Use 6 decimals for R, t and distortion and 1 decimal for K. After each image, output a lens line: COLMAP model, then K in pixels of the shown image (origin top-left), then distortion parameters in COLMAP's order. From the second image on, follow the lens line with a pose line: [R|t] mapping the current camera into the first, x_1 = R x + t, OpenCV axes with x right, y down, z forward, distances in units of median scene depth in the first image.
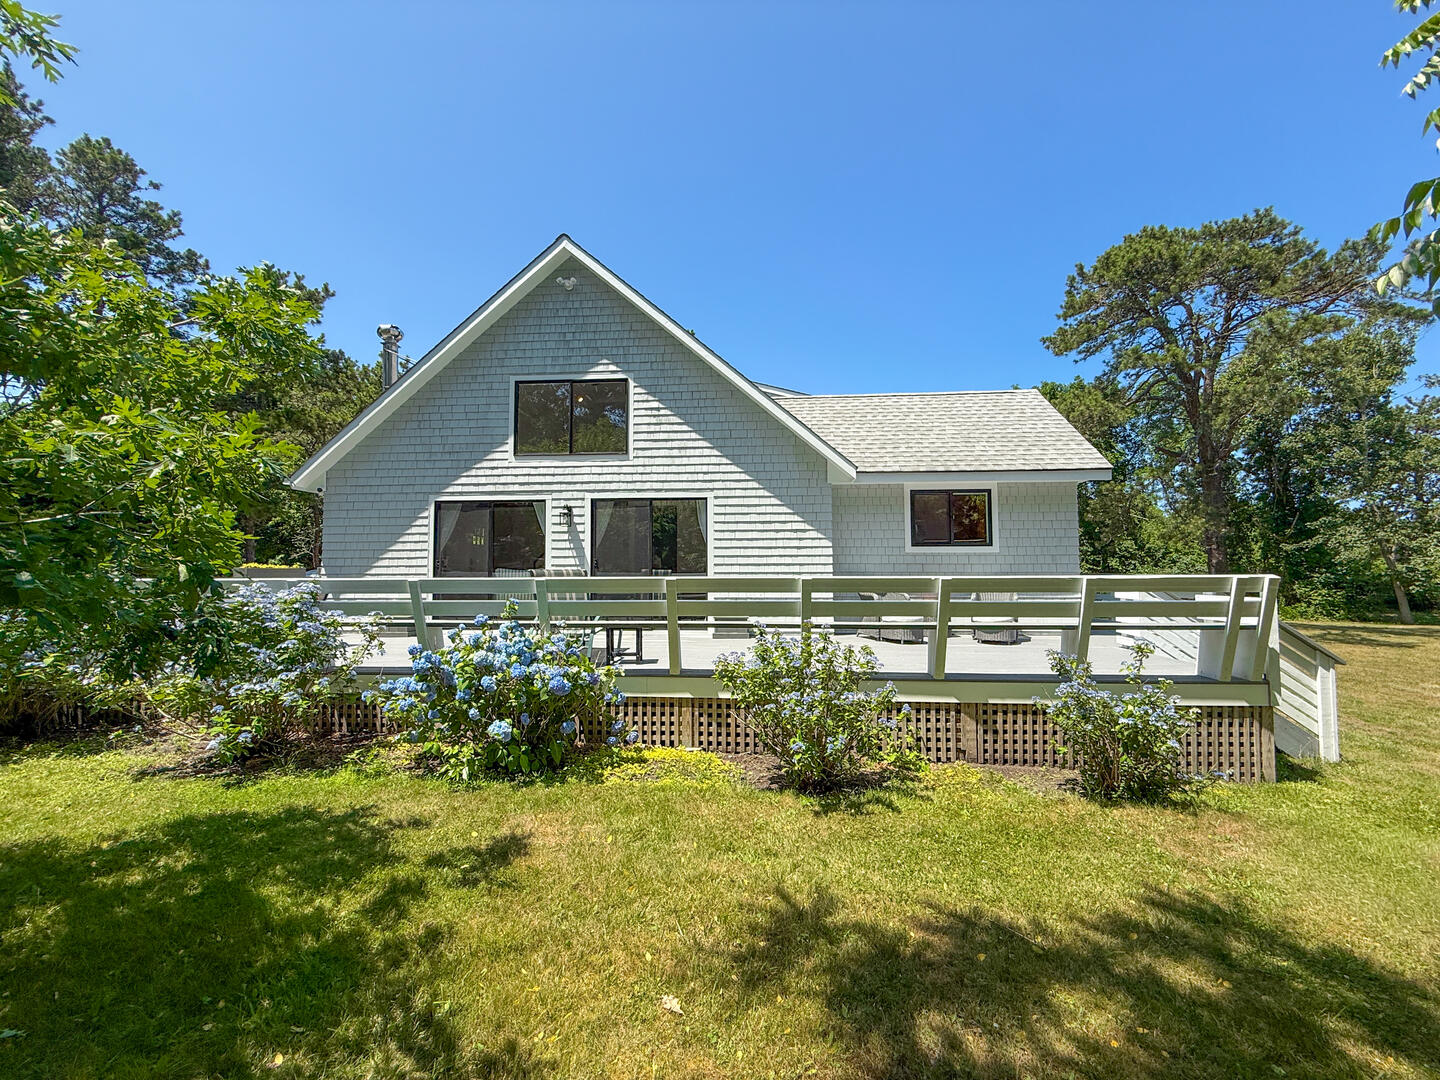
lens RADIAL K [[590.3, 0, 720.0], [0, 590.3, 540.0], [0, 0, 1]] dist [0.000000, 0.000040]
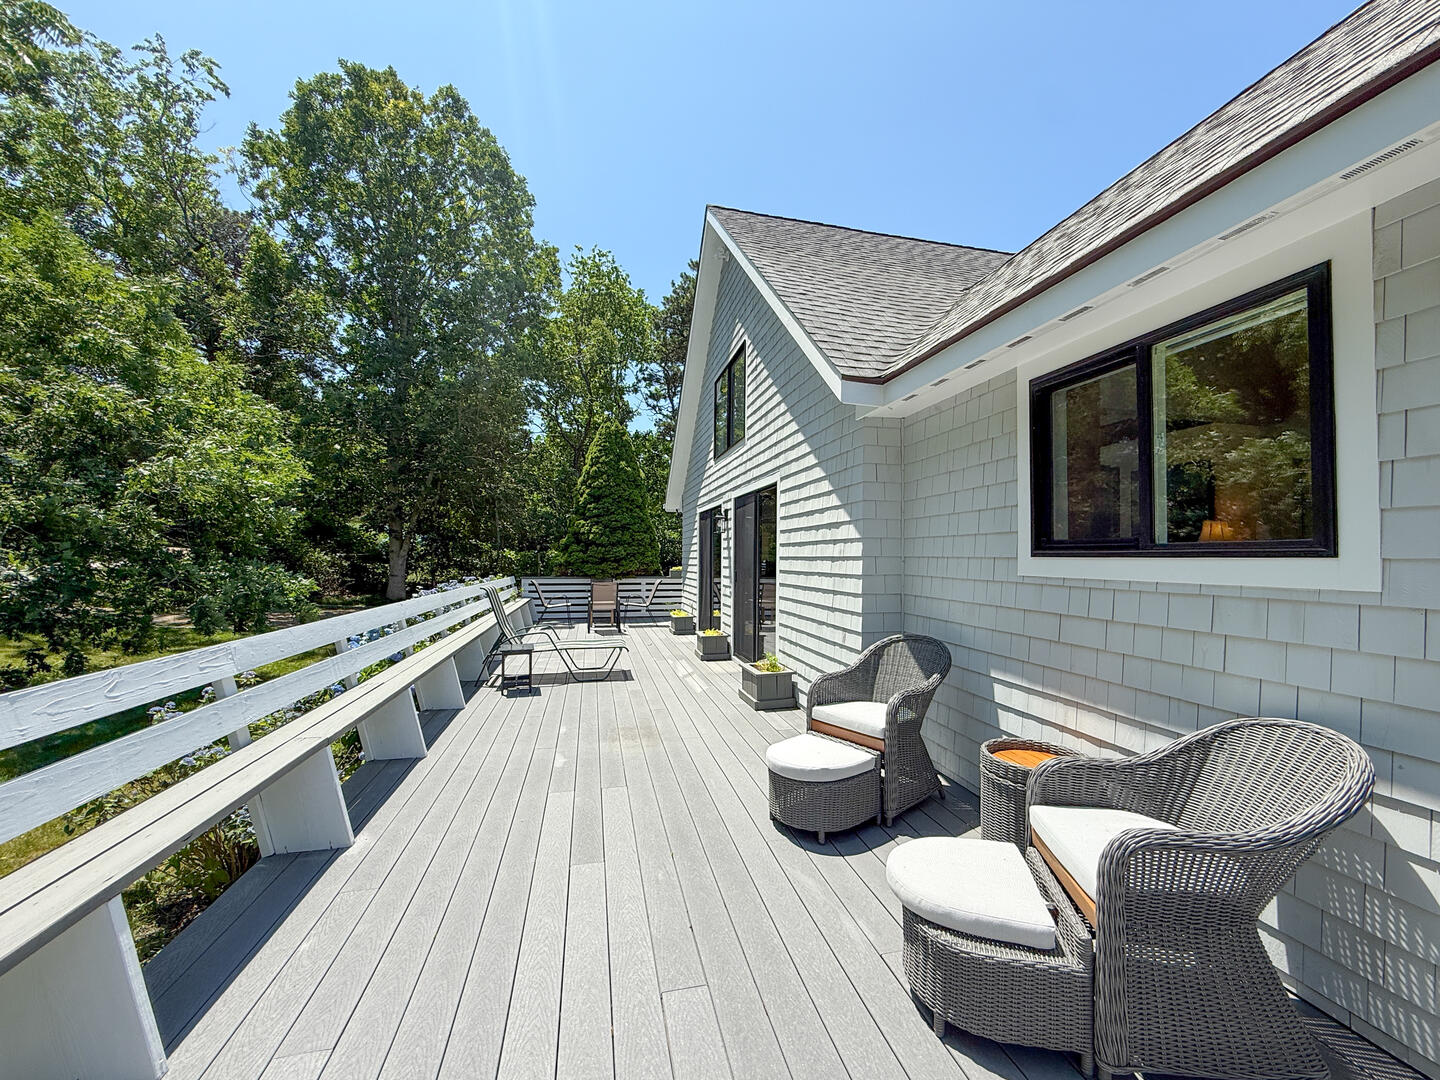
lens RADIAL K [[590.3, 0, 720.0], [0, 590.3, 540.0], [0, 0, 1]] dist [0.000000, 0.000040]
pose [[0.285405, -0.022938, -0.958132, 0.586050], [0.019955, 0.999639, -0.017988, 0.003905], [0.958199, -0.013986, 0.285760, 0.746672]]
